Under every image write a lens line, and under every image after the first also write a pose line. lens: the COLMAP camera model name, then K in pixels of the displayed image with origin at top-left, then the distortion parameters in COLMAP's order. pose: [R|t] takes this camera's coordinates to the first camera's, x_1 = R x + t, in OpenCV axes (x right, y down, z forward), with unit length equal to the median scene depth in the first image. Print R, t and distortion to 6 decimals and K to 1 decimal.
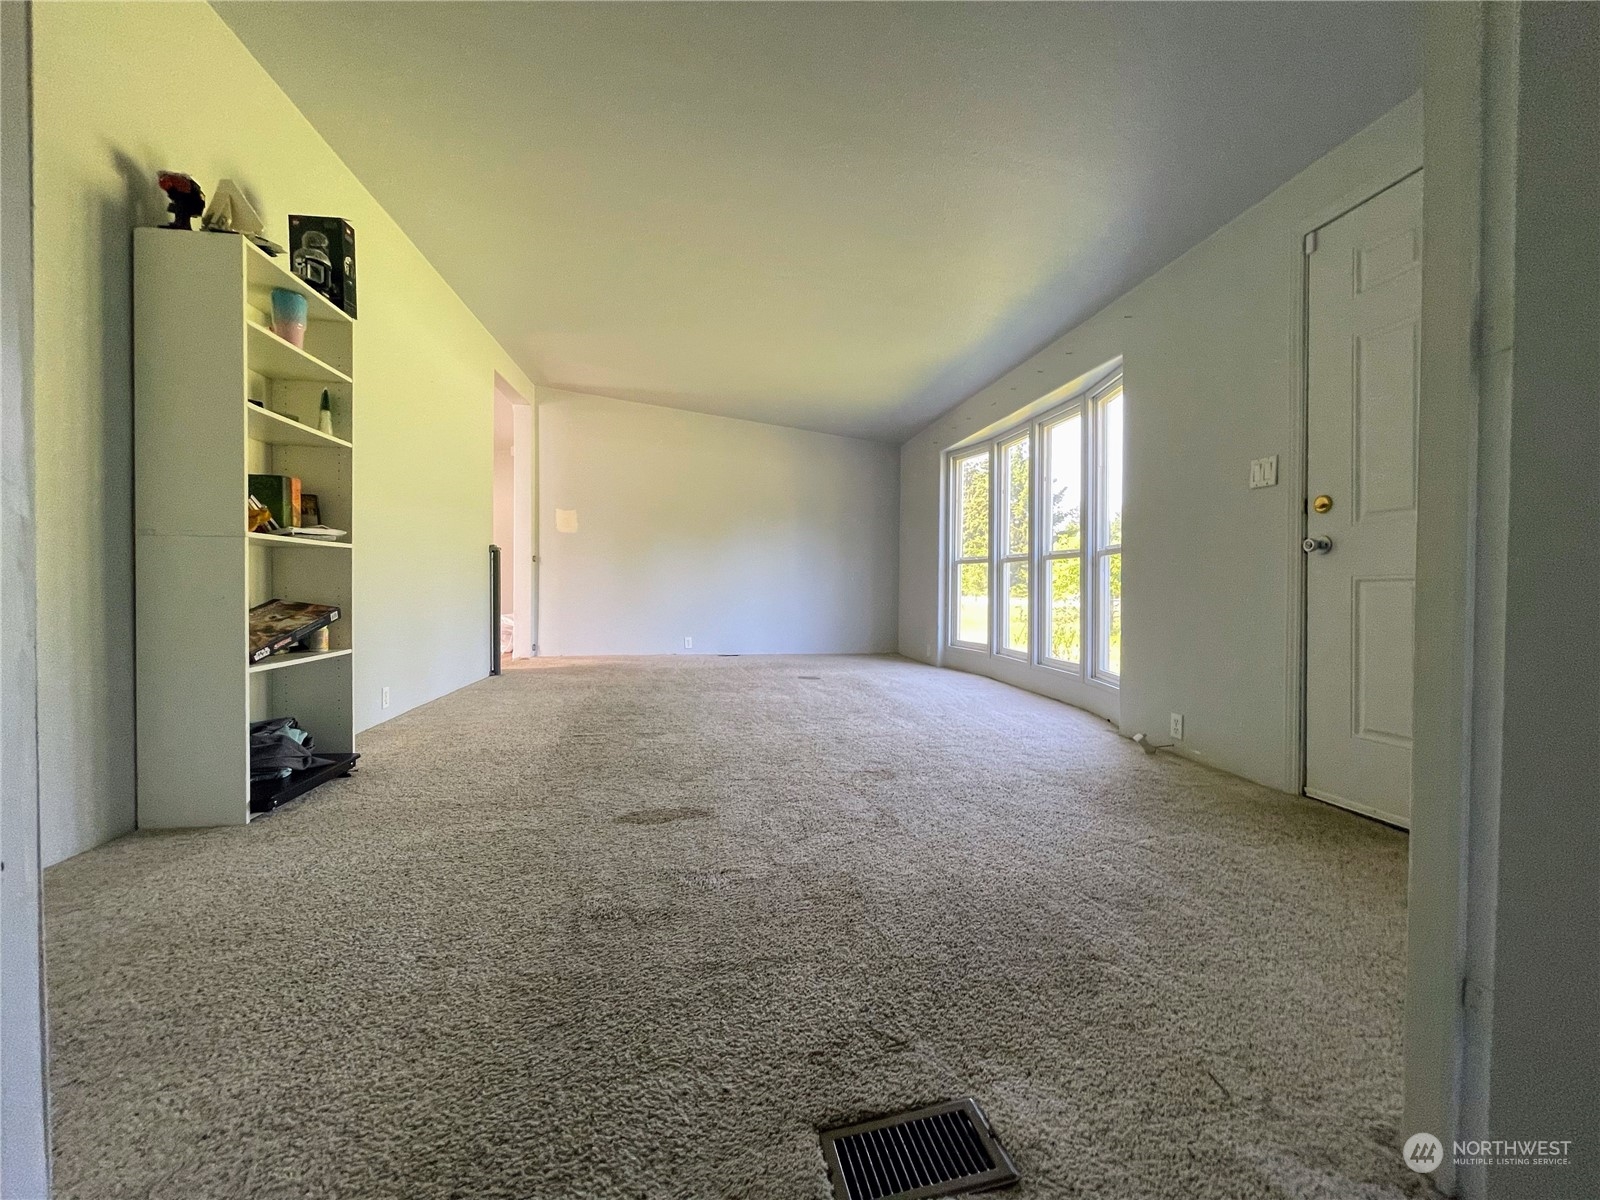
lens RADIAL K [[642.9, 0, 796.3], [0, 642.9, 596.5], [0, 0, 1]] dist [-0.004028, 0.001158]
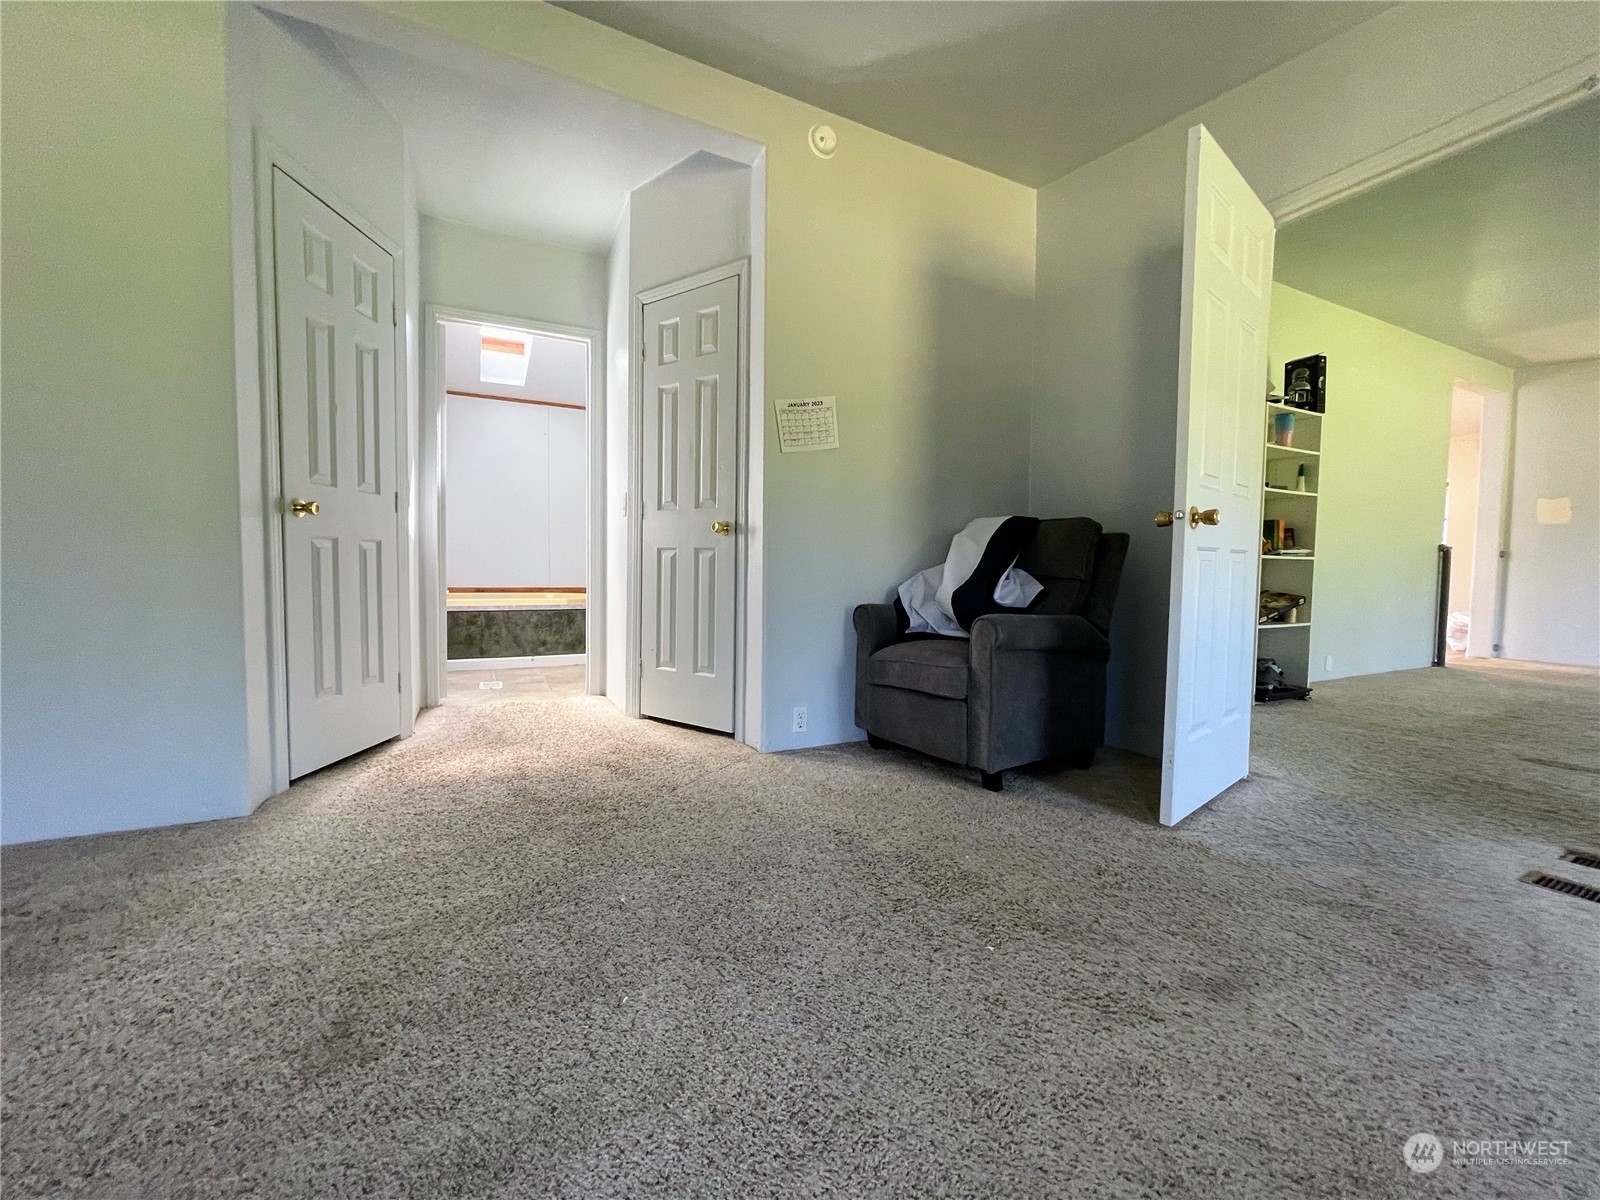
lens RADIAL K [[642.9, 0, 798.0], [0, 642.9, 603.0], [0, 0, 1]] dist [-0.004028, 0.001158]
pose [[0.314066, 0.044637, -0.948351, 0.435771], [-0.022971, 0.998959, 0.039412, -0.001535], [0.949123, 0.009407, 0.314764, -0.741923]]
